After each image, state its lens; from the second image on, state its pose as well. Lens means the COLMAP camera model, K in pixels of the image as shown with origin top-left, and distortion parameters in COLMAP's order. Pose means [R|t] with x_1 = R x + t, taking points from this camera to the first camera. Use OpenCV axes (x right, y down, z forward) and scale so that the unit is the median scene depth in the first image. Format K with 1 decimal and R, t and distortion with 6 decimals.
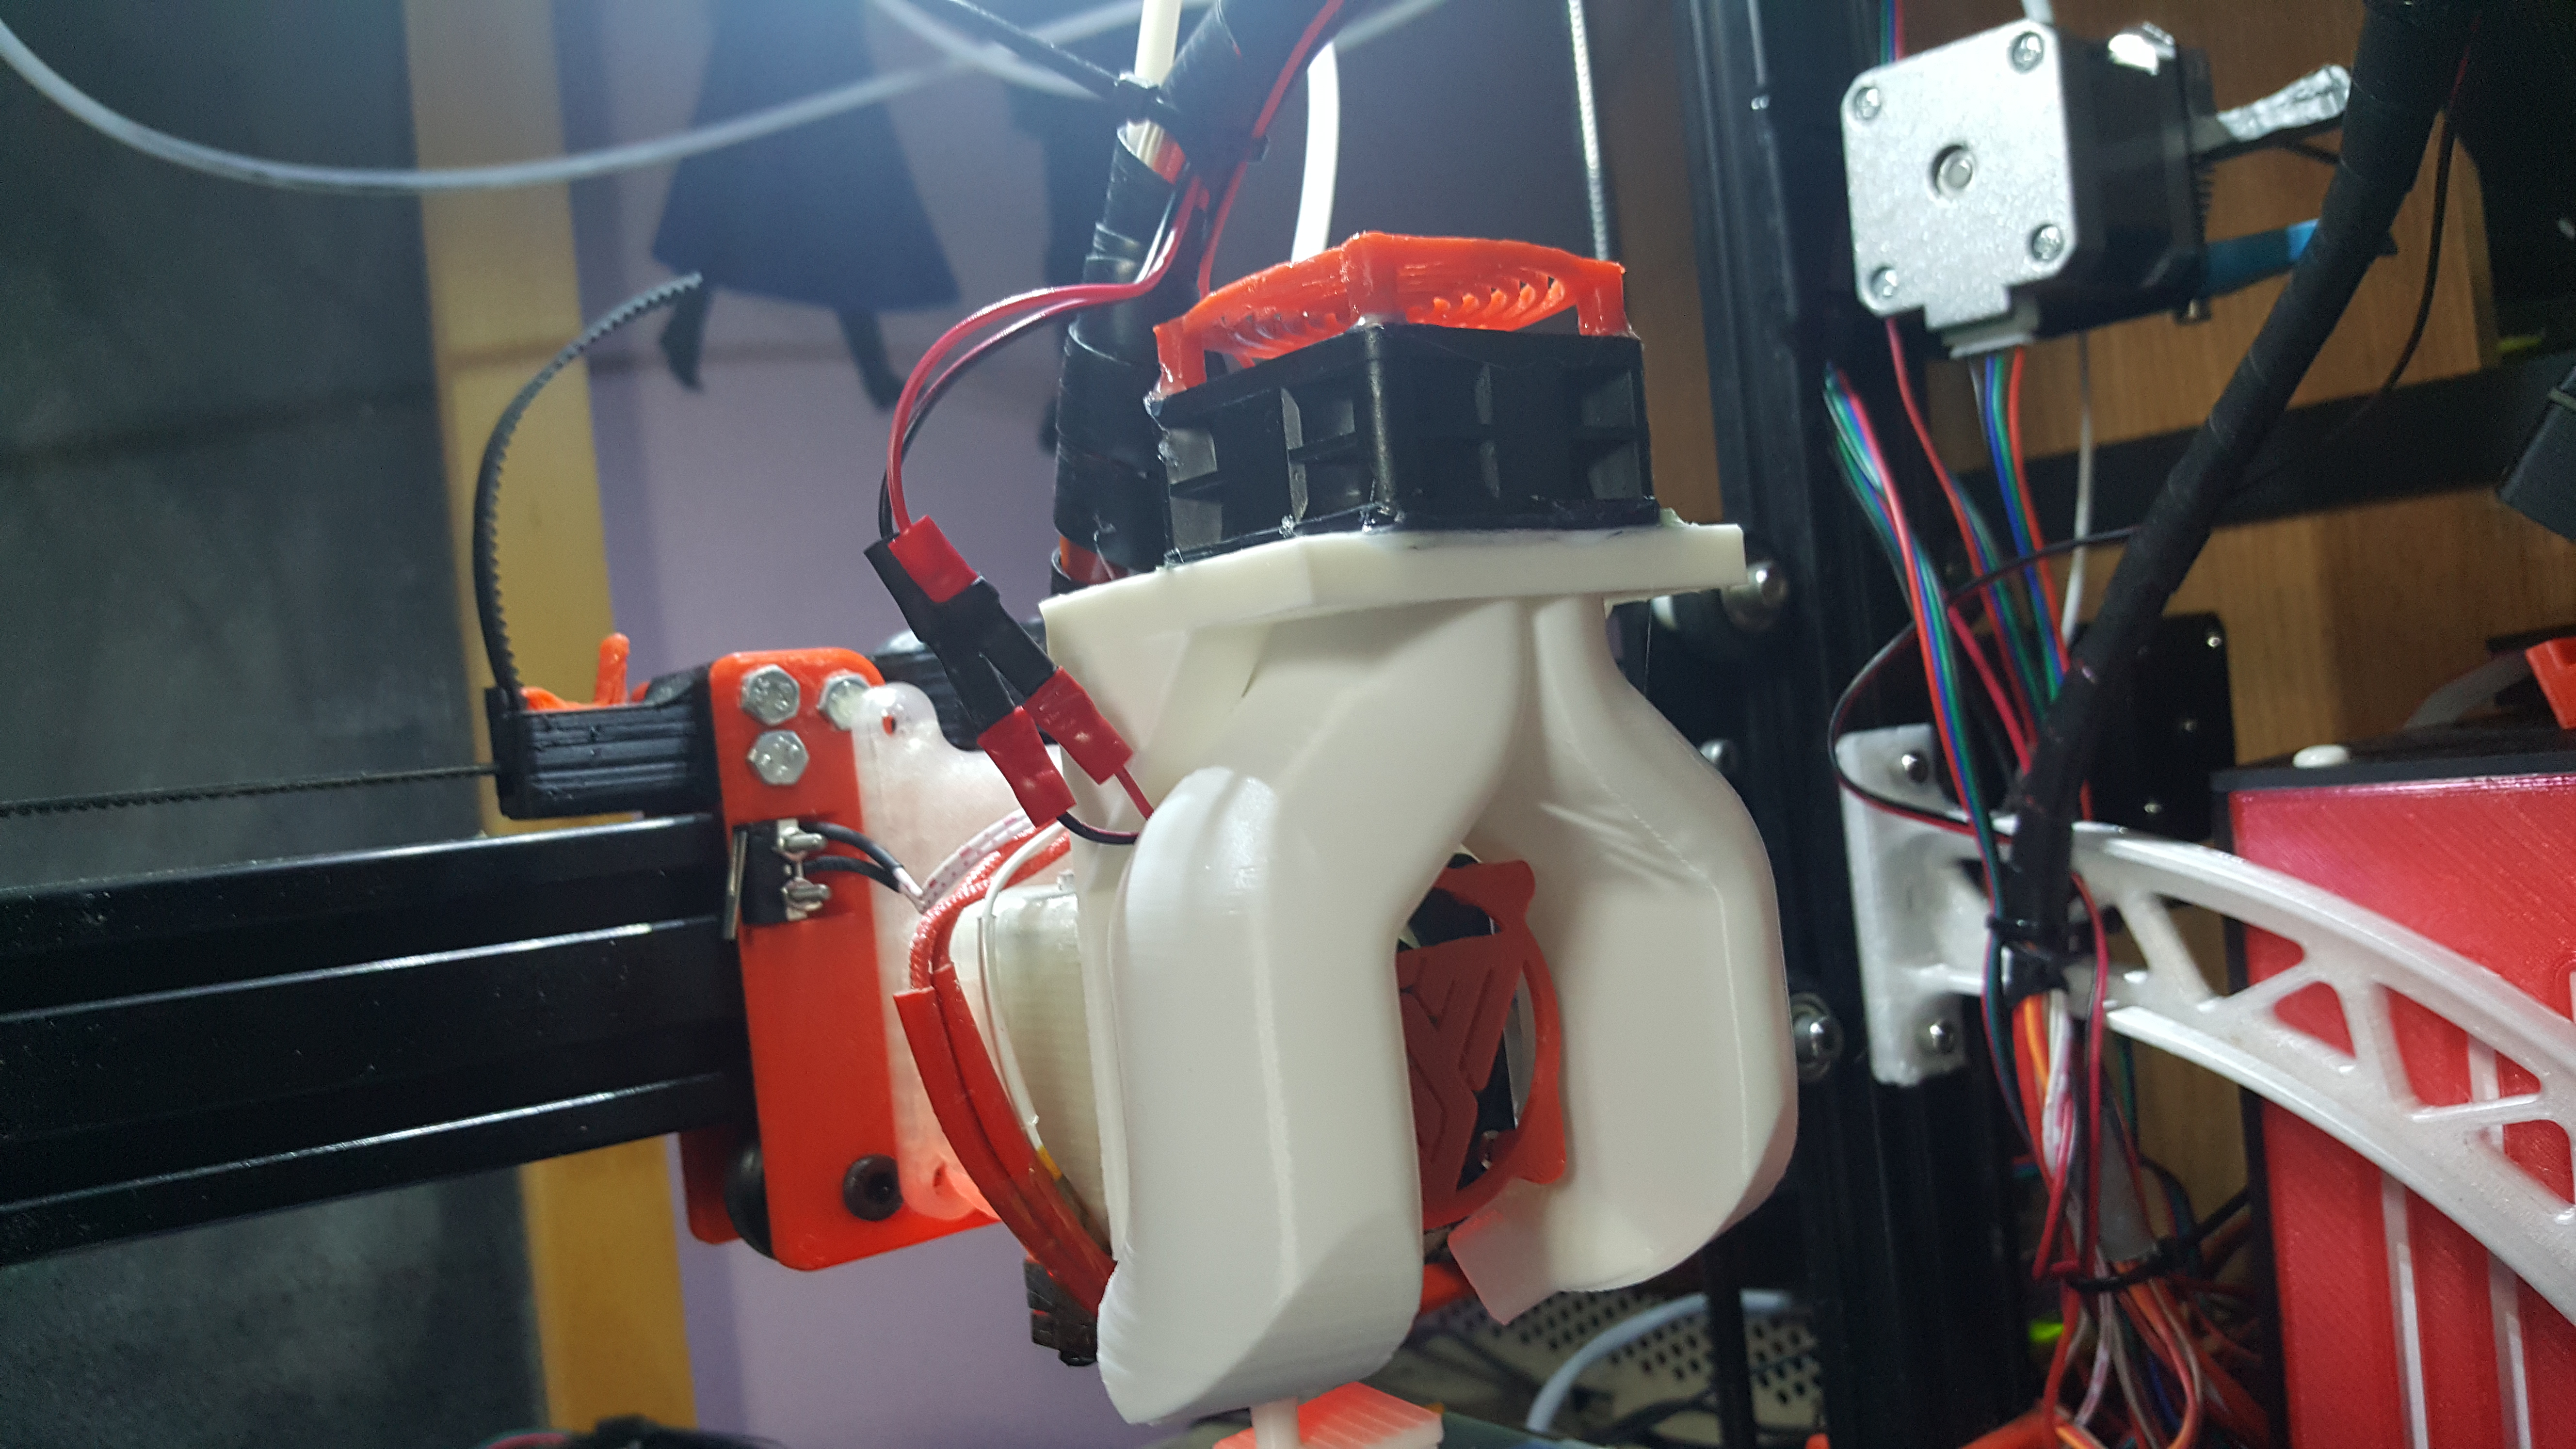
lens RADIAL K [[1975.8, 0, 1385.8], [0, 1975.8, 728.6], [0, 0, 1]] dist [-0.002217, -0.002798]
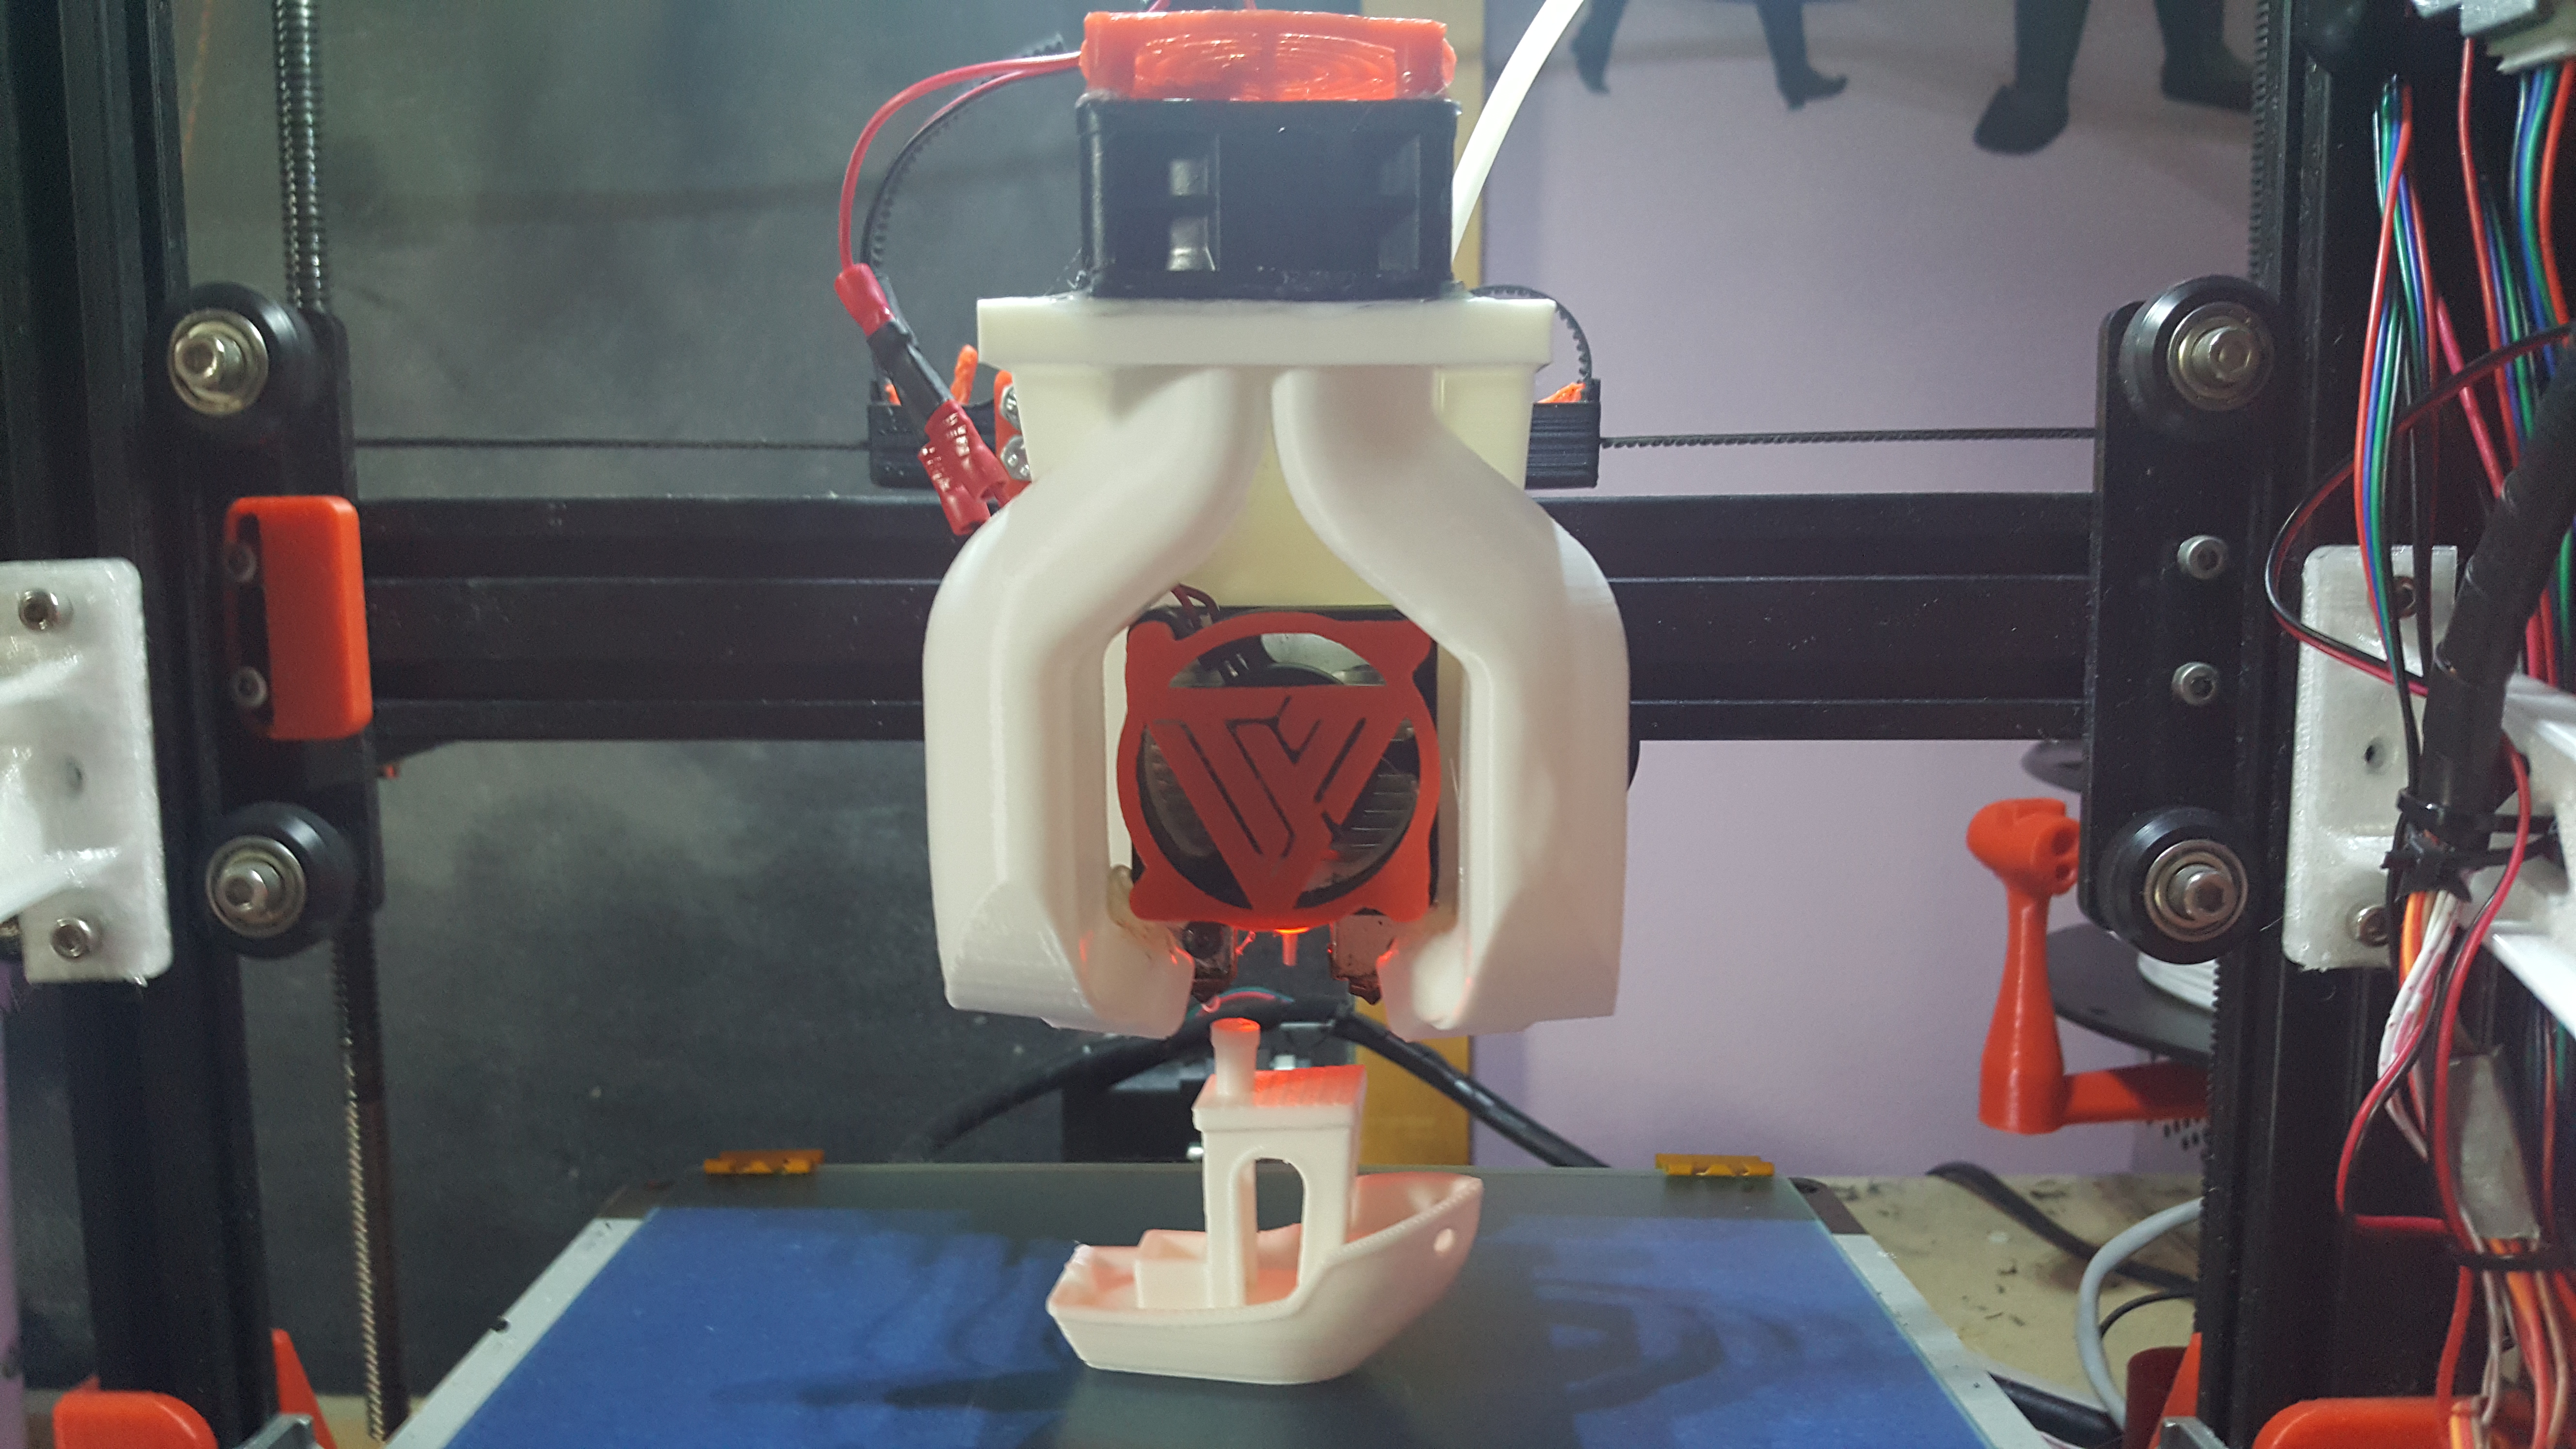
lens RADIAL K [[1975.8, 0, 1385.8], [0, 1975.8, 728.6], [0, 0, 1]] dist [-0.002217, -0.002798]
pose [[0.796562, 0.178683, -0.577547, 0.444979], [-0.084593, 0.978868, 0.186174, -0.046185], [0.598609, -0.099443, 0.794845, 0.113155]]
